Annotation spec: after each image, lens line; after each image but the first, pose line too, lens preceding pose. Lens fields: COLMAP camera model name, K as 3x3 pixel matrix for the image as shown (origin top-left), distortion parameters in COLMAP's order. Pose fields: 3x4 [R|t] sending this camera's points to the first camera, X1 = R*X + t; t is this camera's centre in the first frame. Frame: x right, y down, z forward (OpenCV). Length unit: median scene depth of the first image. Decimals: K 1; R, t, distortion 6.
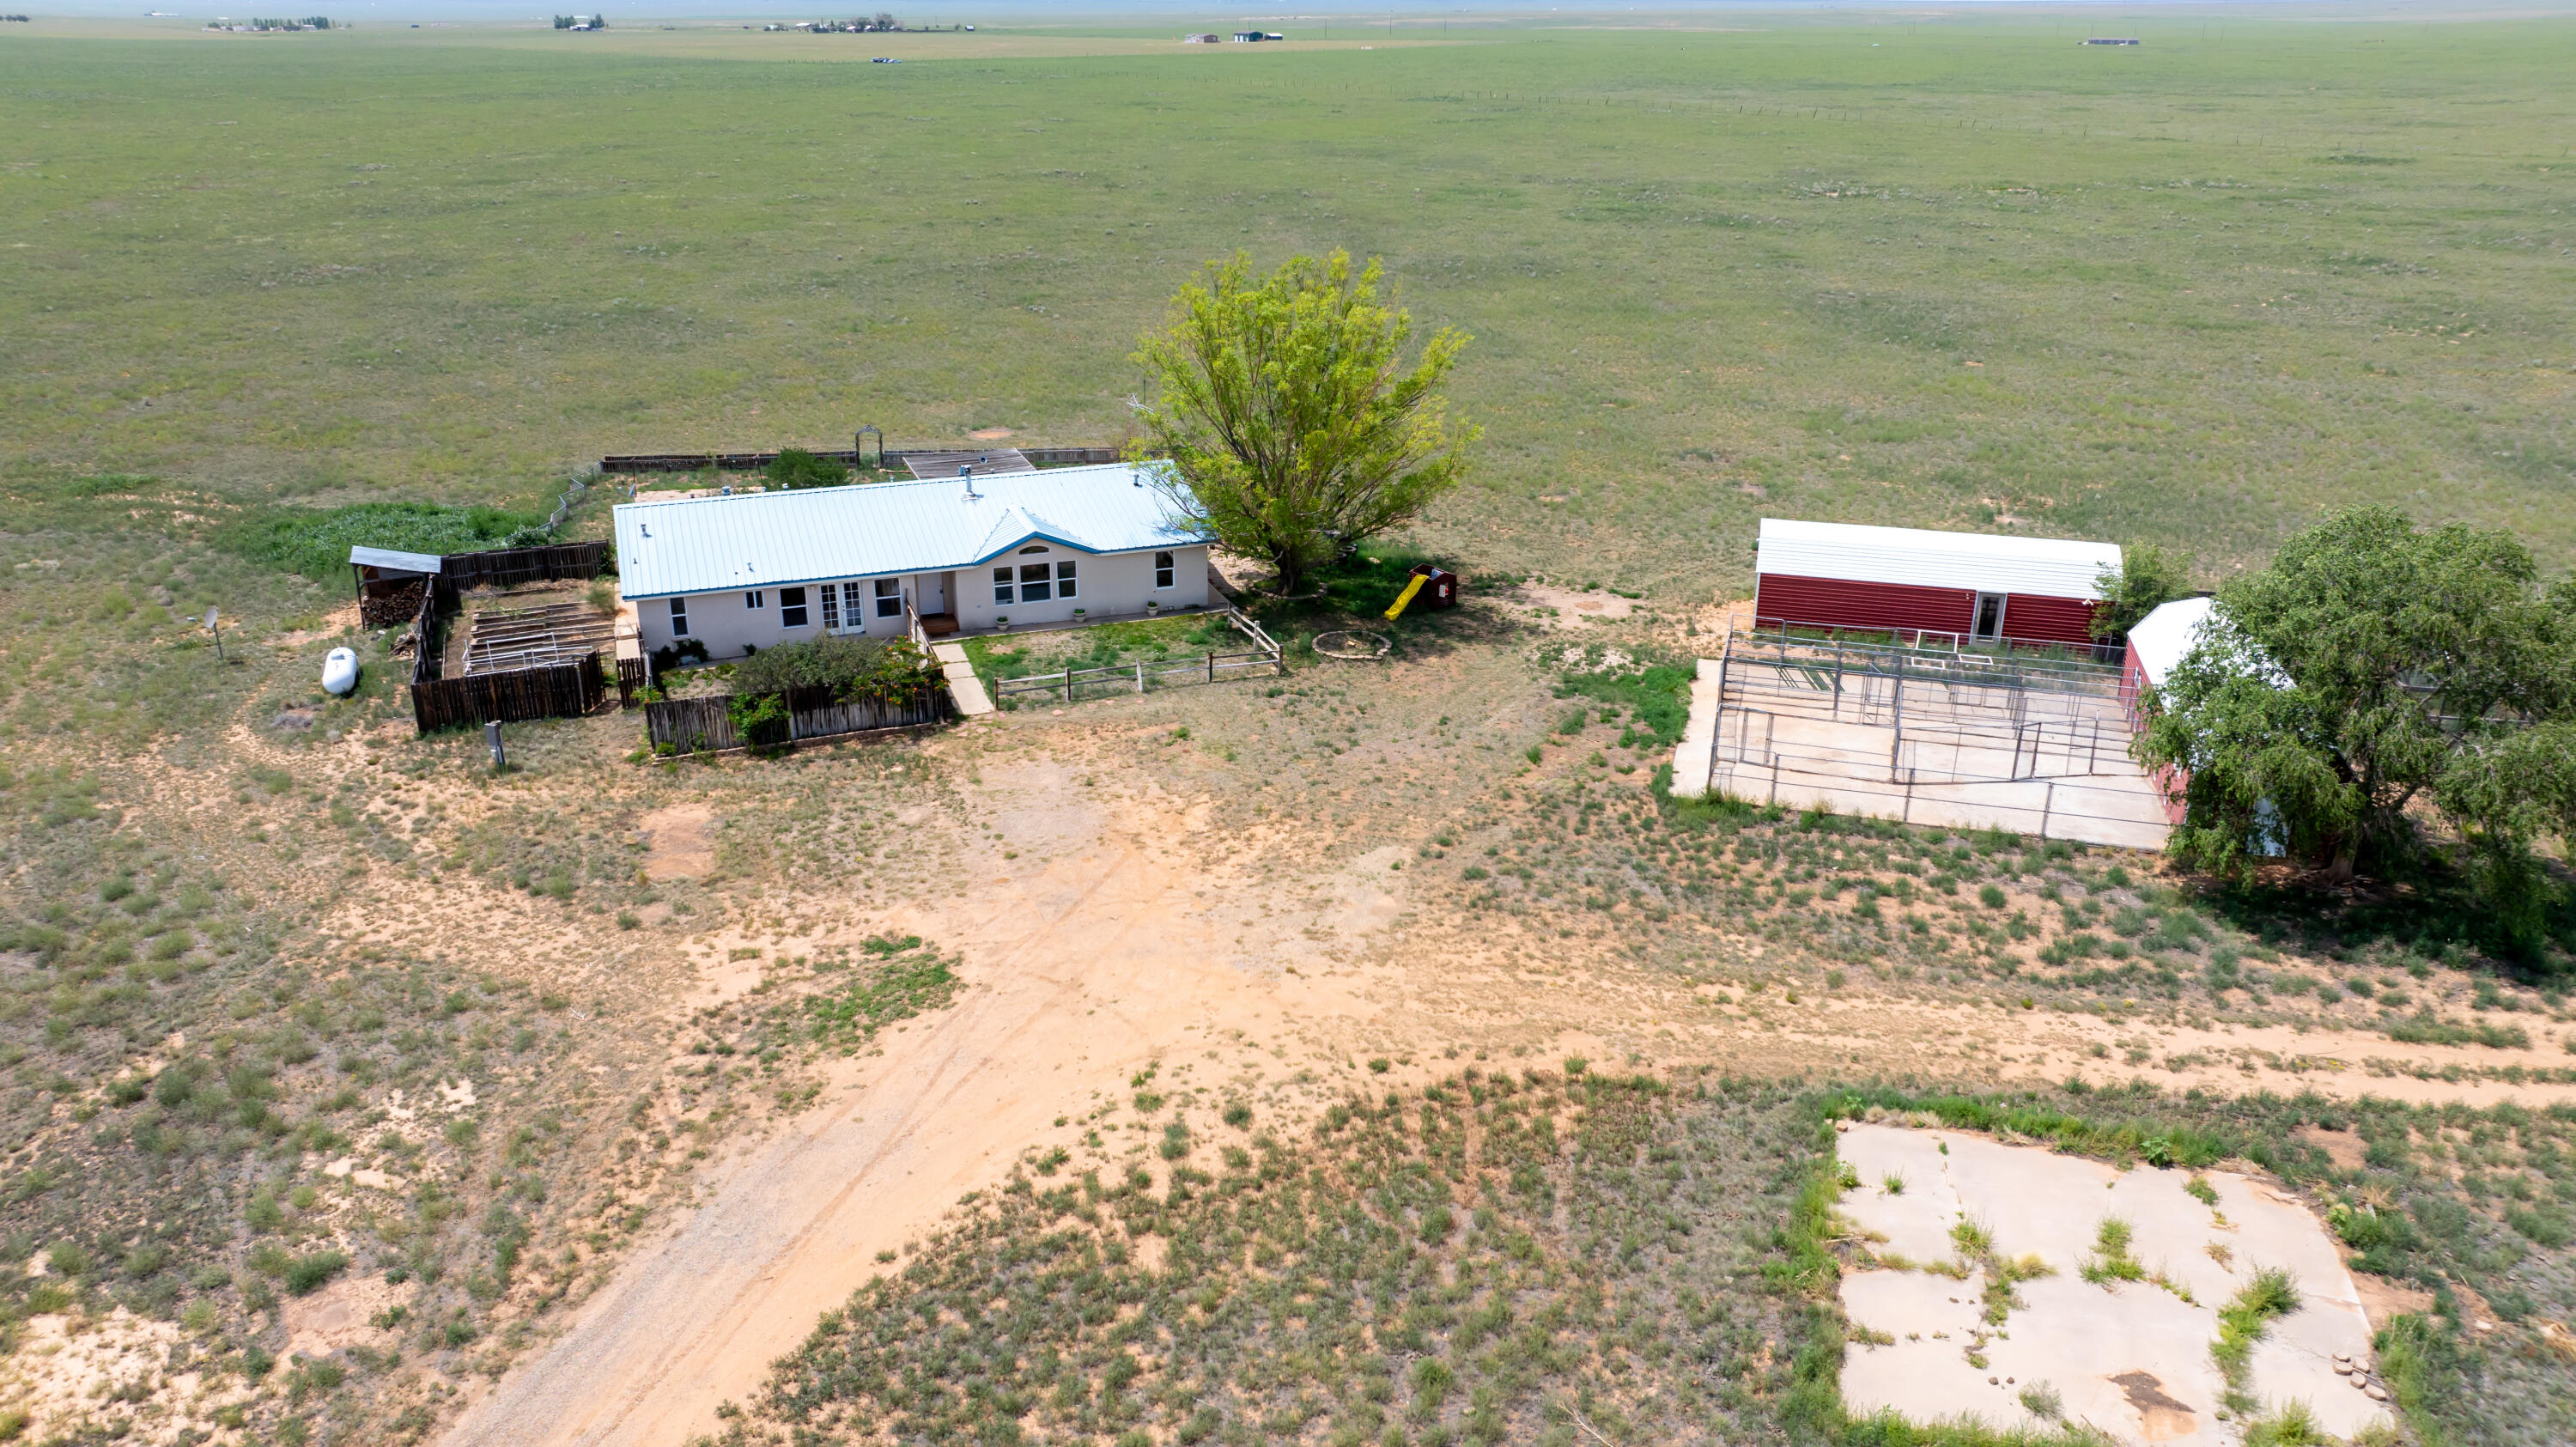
lens RADIAL K [[1837.8, 0, 1330.6], [0, 1837.8, 731.3], [0, 0, 1]] dist [-0.026425, 0.021112]
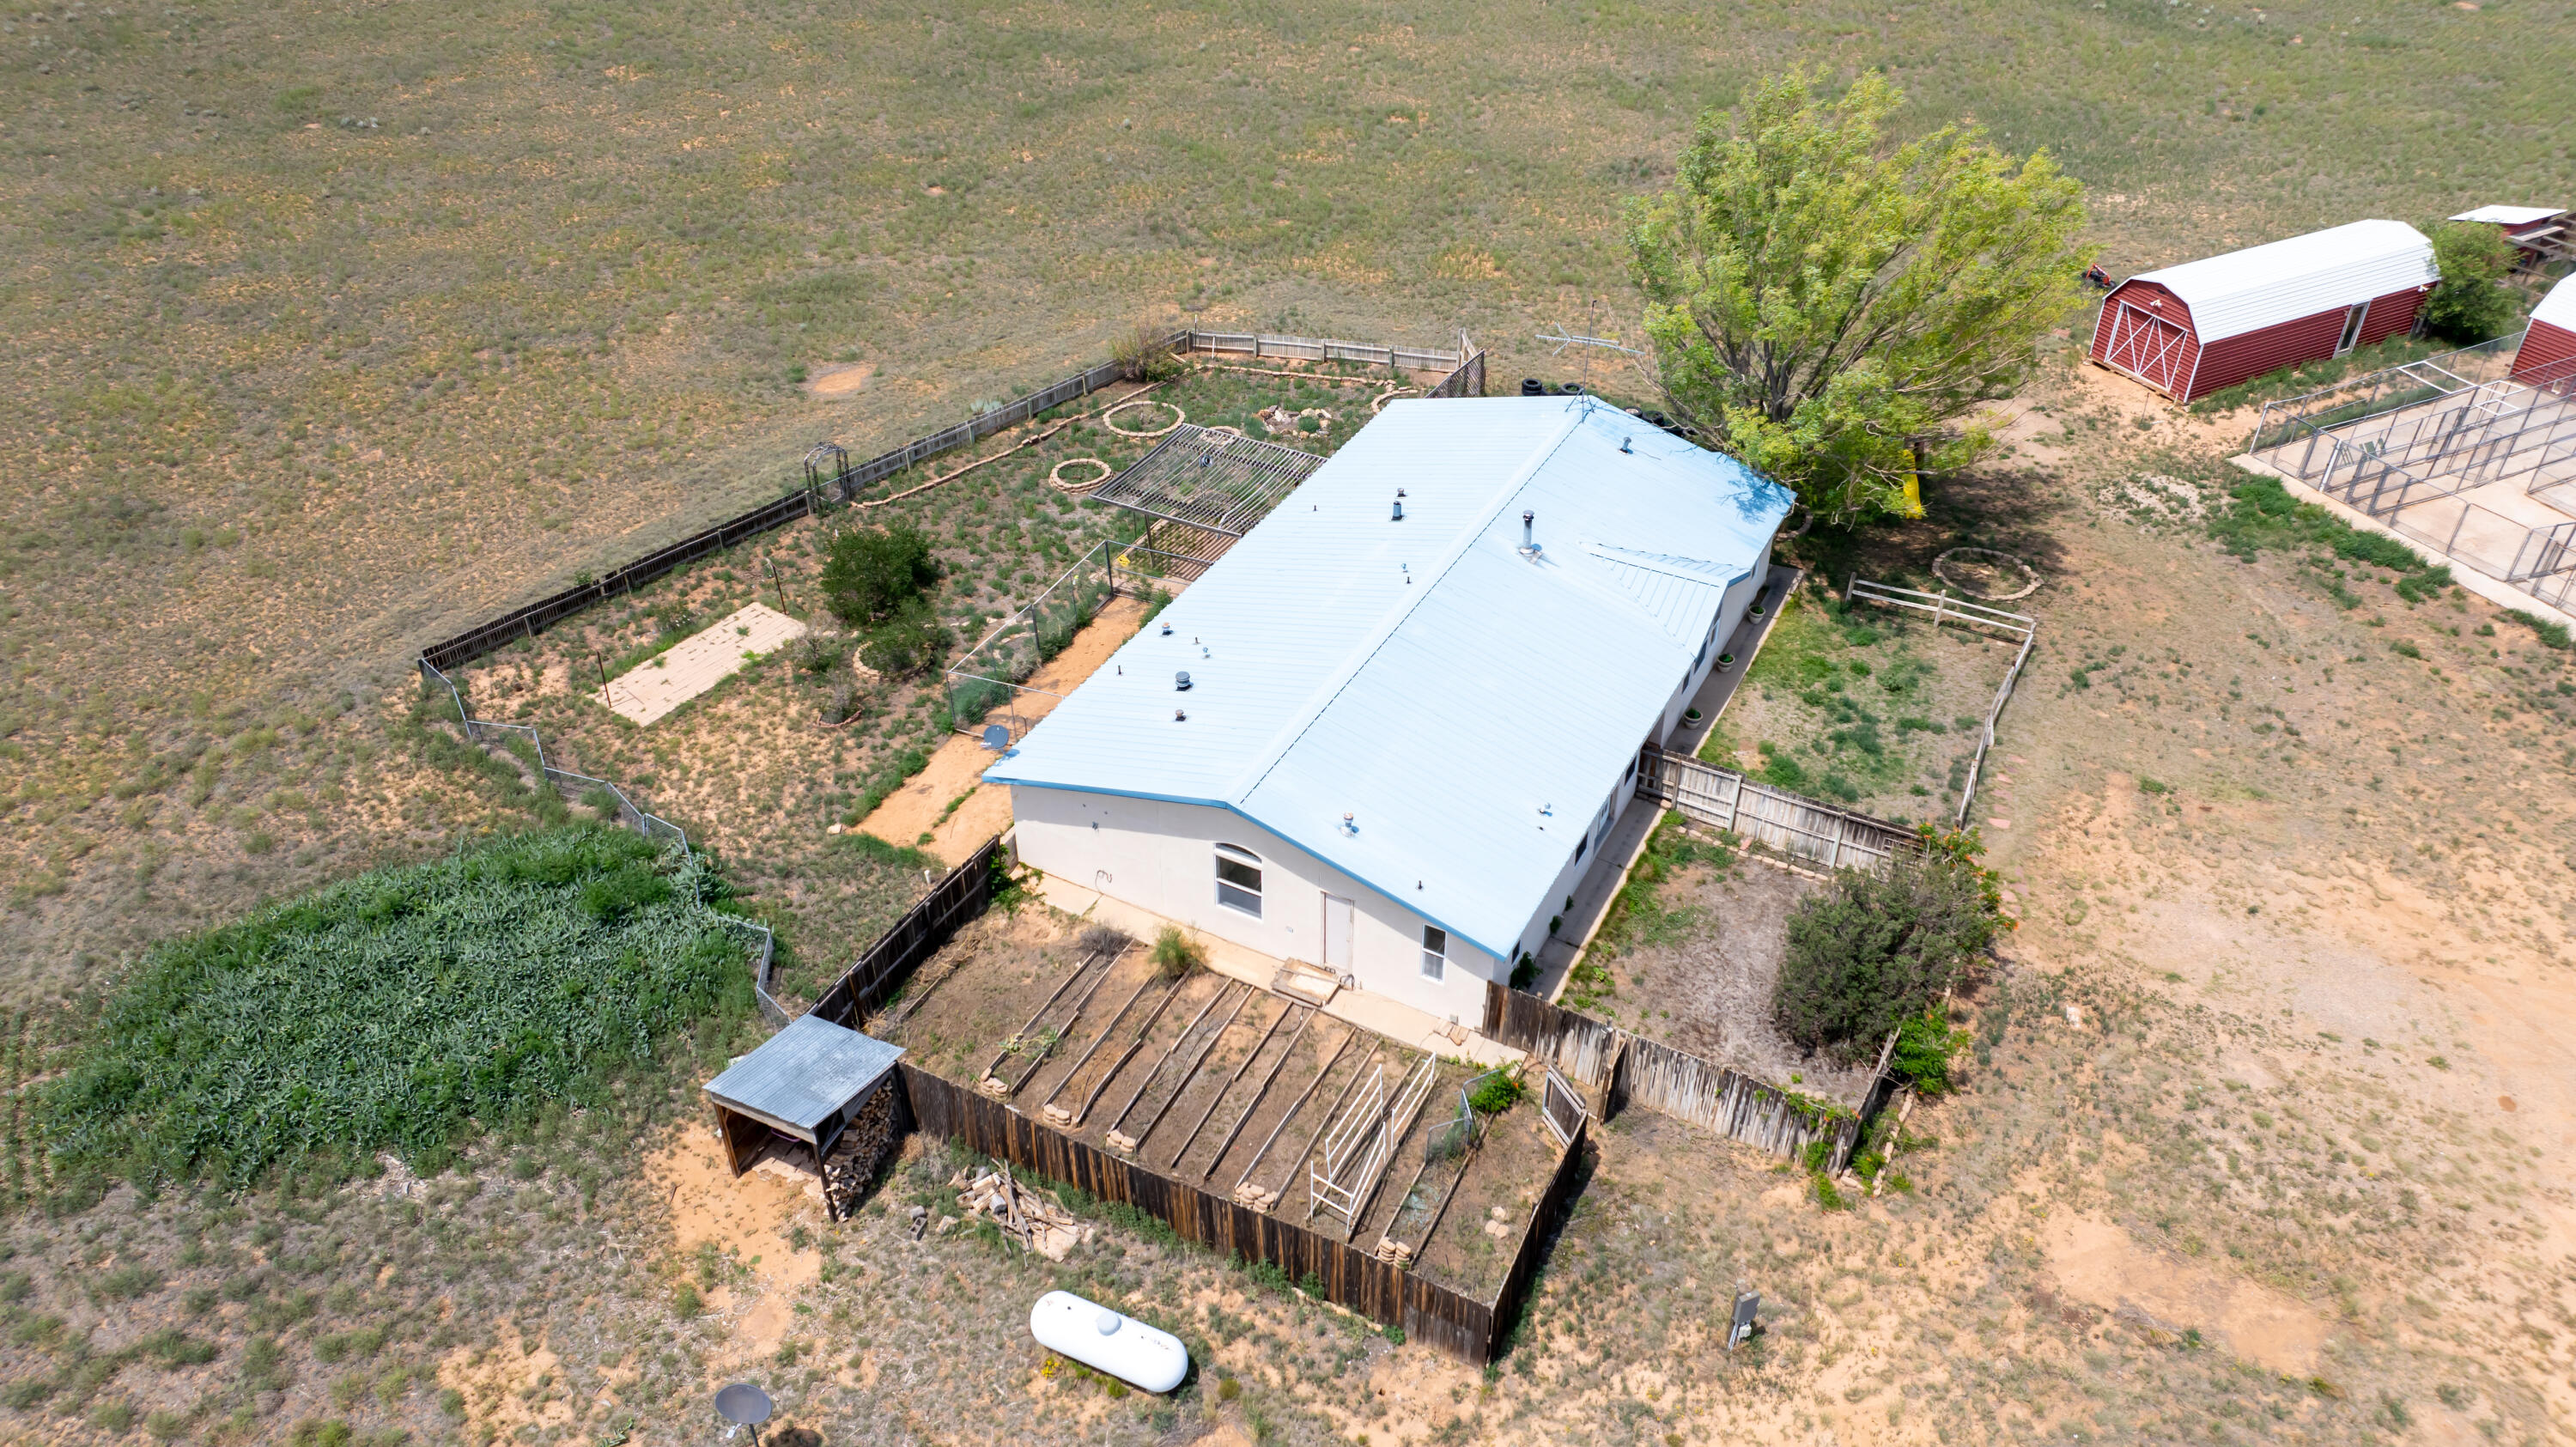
lens RADIAL K [[1790.3, 0, 1335.6], [0, 1790.3, 723.8], [0, 0, 1]] dist [-0.027374, 0.035070]
pose [[0.740289, -0.399047, 0.541049, -0.679078], [0.248147, 0.910147, 0.331746, -0.331998], [-0.624816, -0.111328, 0.772794, 0.579162]]
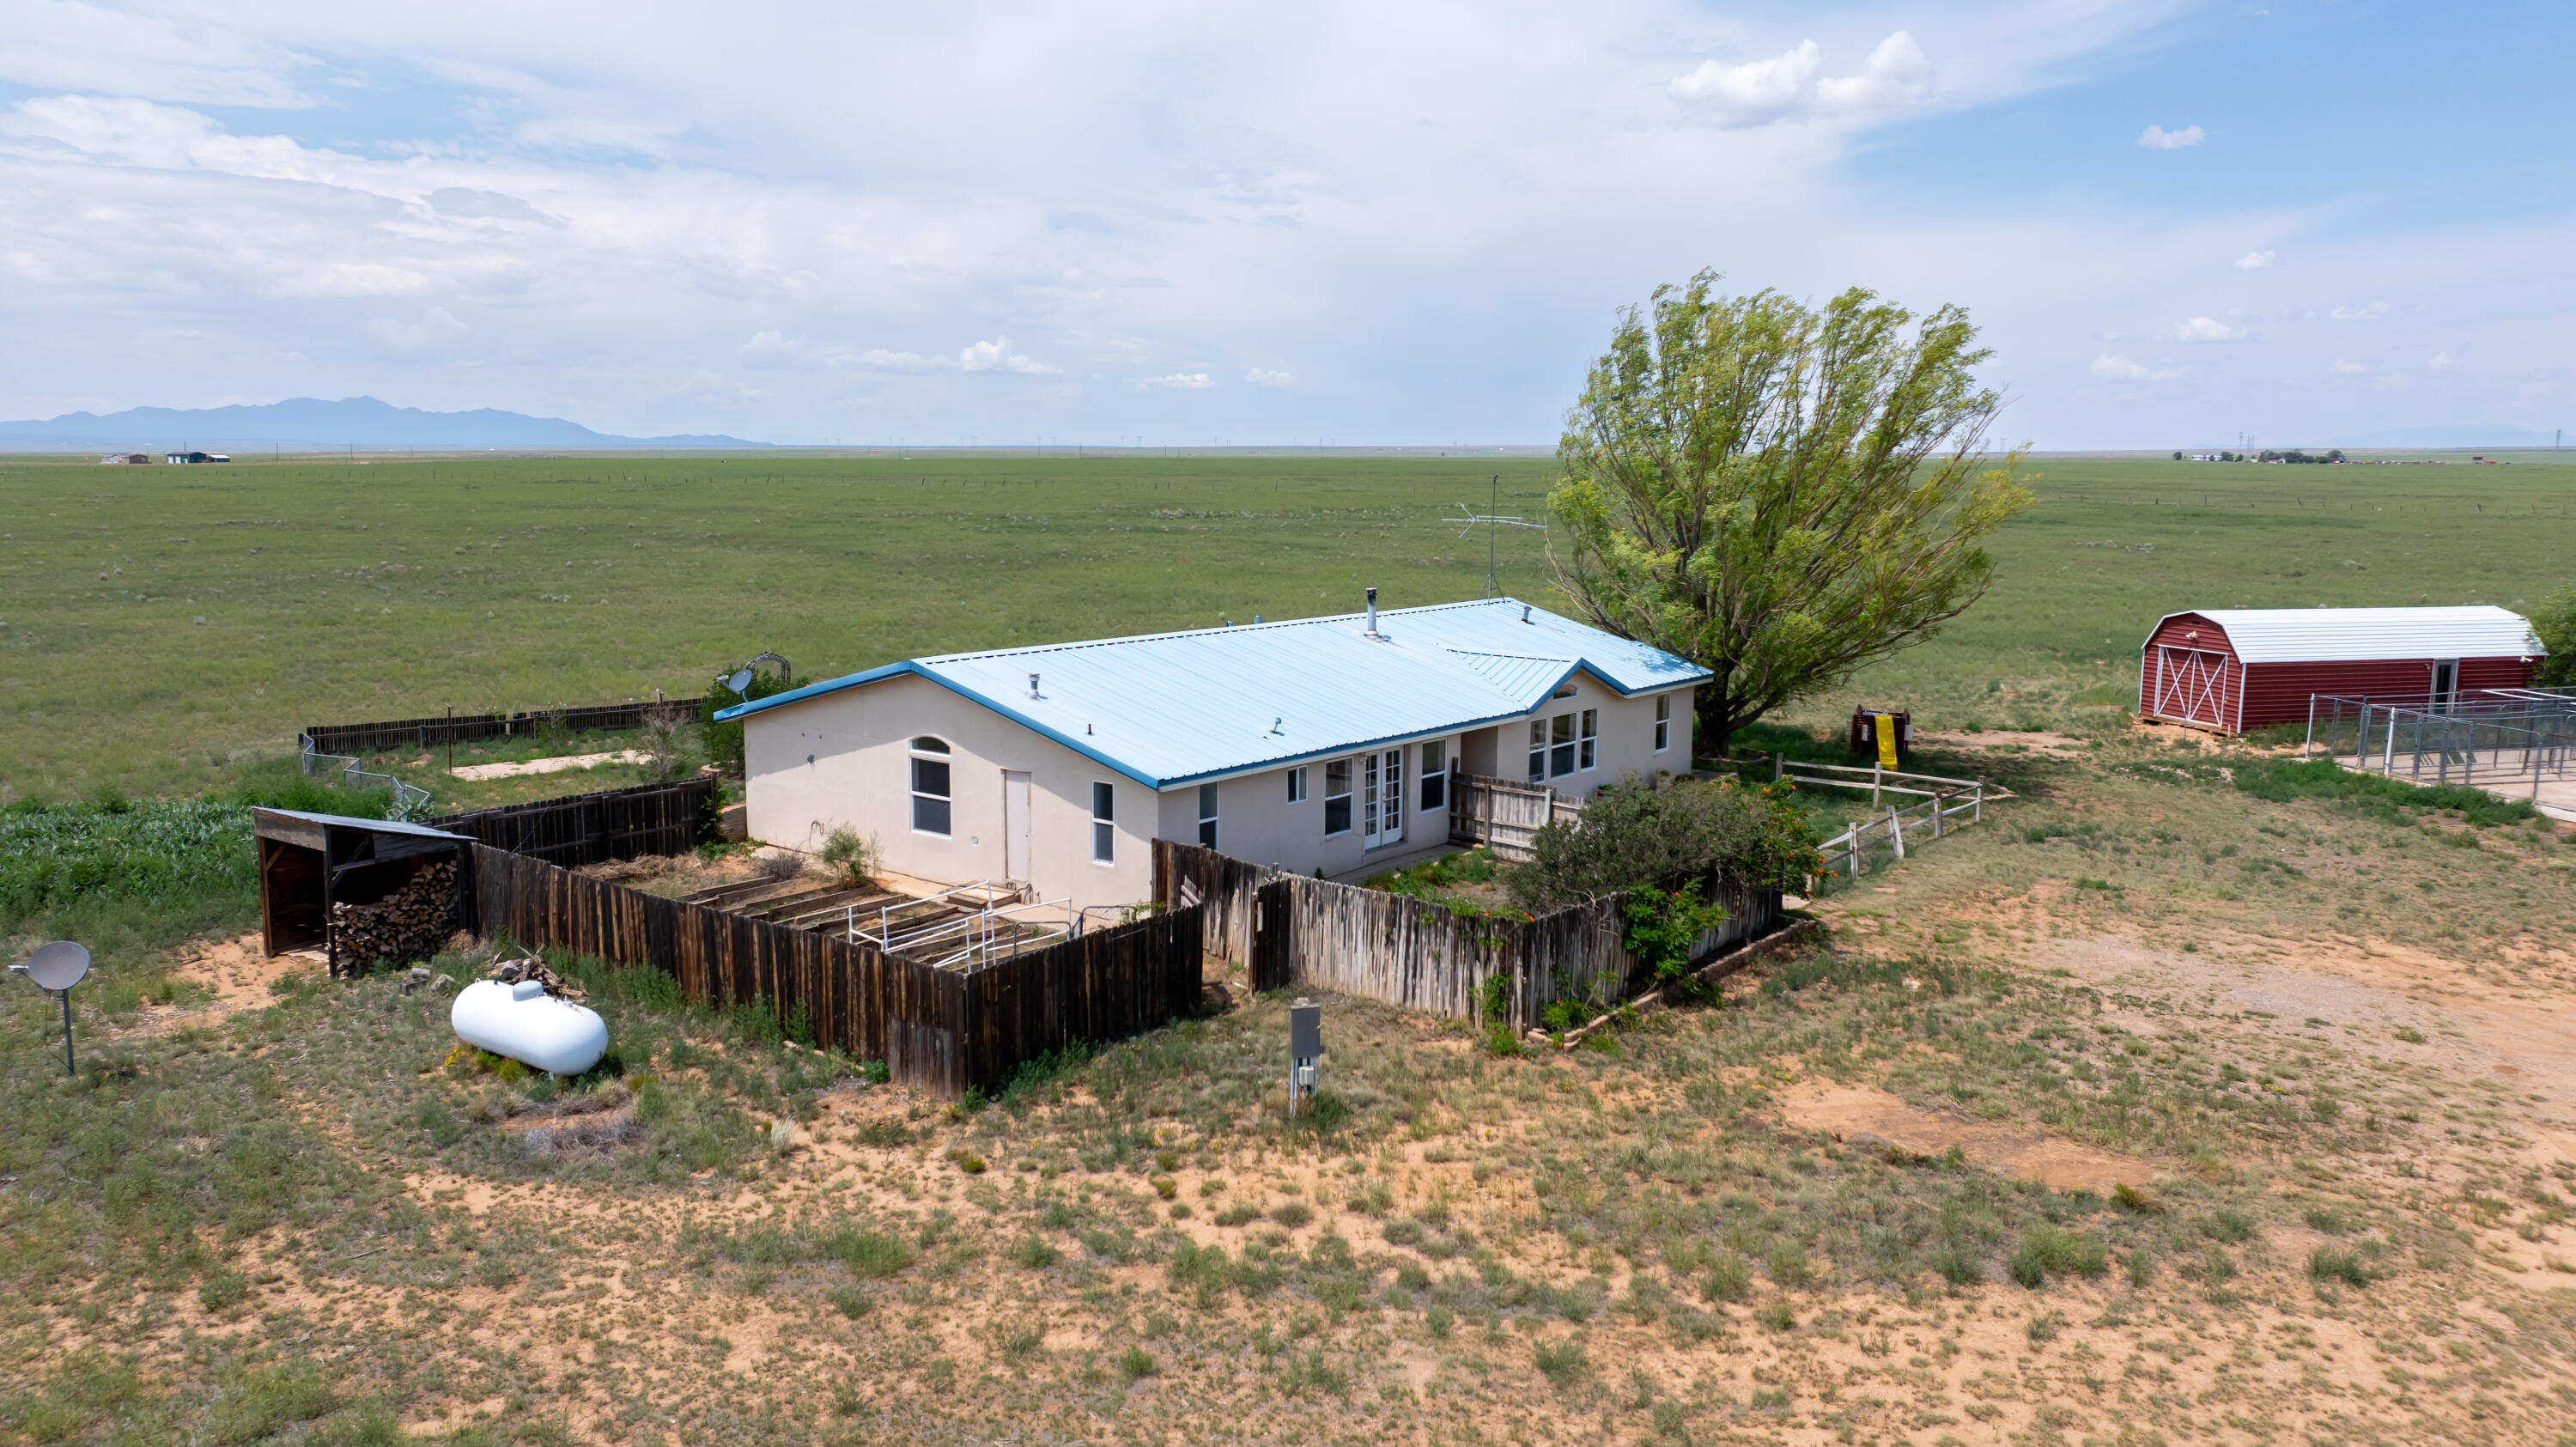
lens RADIAL K [[1837.8, 0, 1330.6], [0, 1837.8, 731.3], [0, 0, 1]] dist [-0.026425, 0.021112]
pose [[0.848075, -0.075458, 0.524475, -0.584957], [0.191350, 0.966628, -0.170340, 0.007079], [-0.494119, 0.244819, 0.834212, 0.535809]]
